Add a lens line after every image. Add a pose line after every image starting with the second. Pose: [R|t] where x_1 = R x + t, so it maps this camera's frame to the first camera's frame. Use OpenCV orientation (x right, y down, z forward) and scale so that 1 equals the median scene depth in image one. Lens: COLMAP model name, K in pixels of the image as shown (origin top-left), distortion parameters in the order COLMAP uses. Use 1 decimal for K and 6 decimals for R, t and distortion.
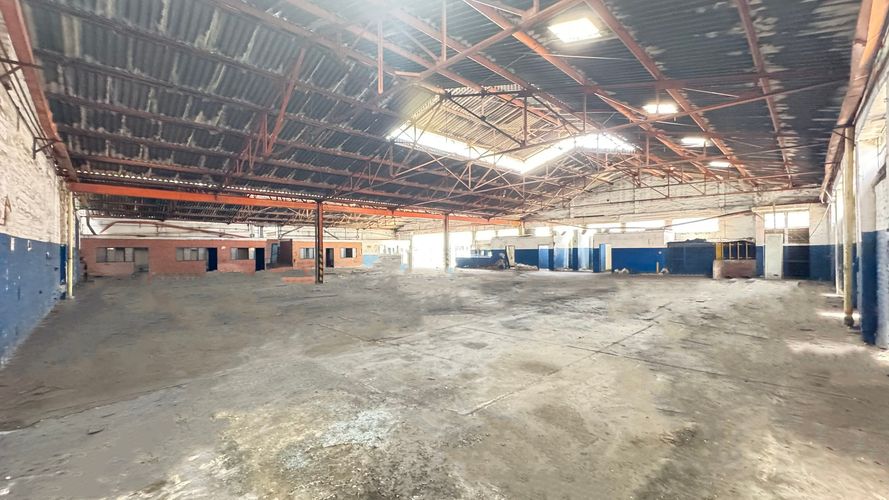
lens RADIAL K [[356.6, 0, 444.2], [0, 356.6, 250.6], [0, 0, 1]] dist [-0.004280, 0.000864]
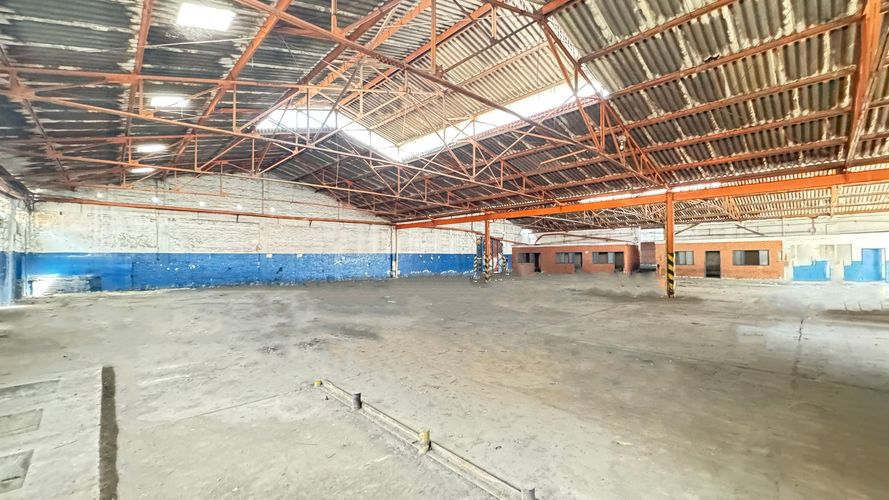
lens RADIAL K [[356.6, 0, 444.6], [0, 356.6, 252.3], [0, 0, 1]] dist [-0.004280, 0.000864]
pose [[-0.029217, -0.005451, -0.999558, 0.497381], [0.008075, 0.999951, -0.005689, -0.005250], [0.999540, -0.008238, -0.029171, 0.568005]]
